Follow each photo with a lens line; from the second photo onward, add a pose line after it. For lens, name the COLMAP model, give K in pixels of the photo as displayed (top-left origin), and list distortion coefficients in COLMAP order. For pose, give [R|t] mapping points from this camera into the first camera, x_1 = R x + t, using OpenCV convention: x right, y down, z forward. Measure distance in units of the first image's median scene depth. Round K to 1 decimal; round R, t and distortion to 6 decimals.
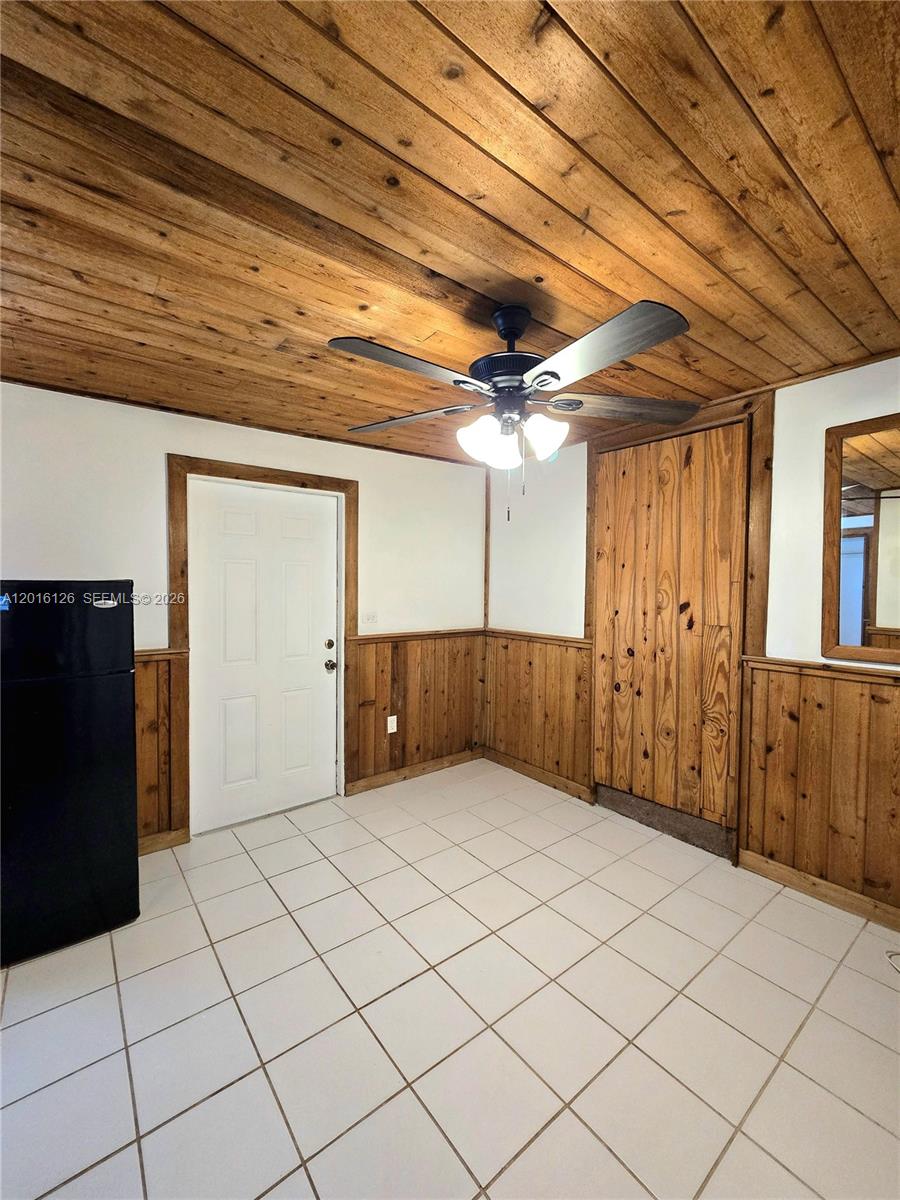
lens RADIAL K [[491.9, 0, 448.9], [0, 491.9, 599.3], [0, 0, 1]] dist [-0.002854, -0.000293]
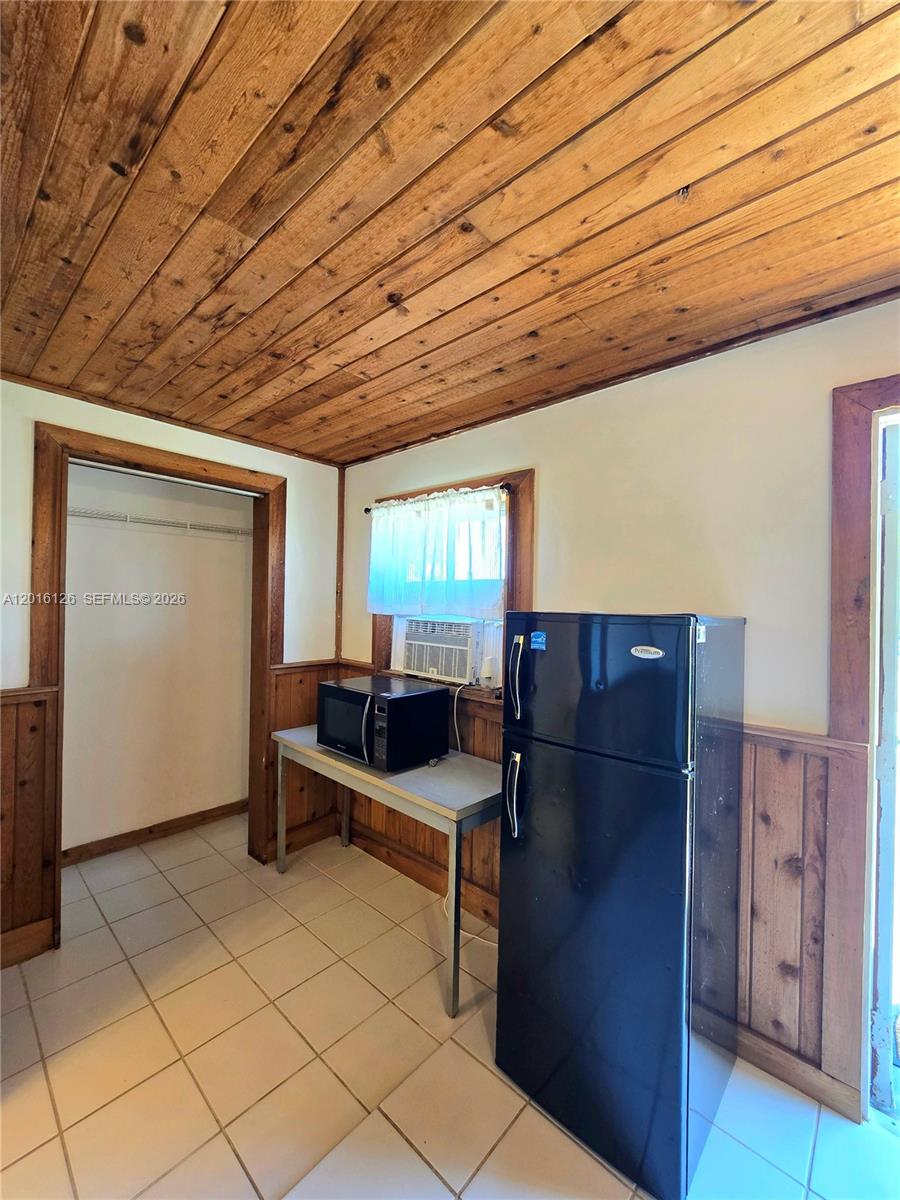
lens RADIAL K [[491.9, 0, 448.9], [0, 491.9, 599.3], [0, 0, 1]] dist [-0.002854, -0.000293]
pose [[0.160979, -0.009466, -0.986912, -0.084047], [-0.043947, 0.998893, -0.016749, -0.025732], [0.985979, 0.046068, 0.160385, 0.457093]]
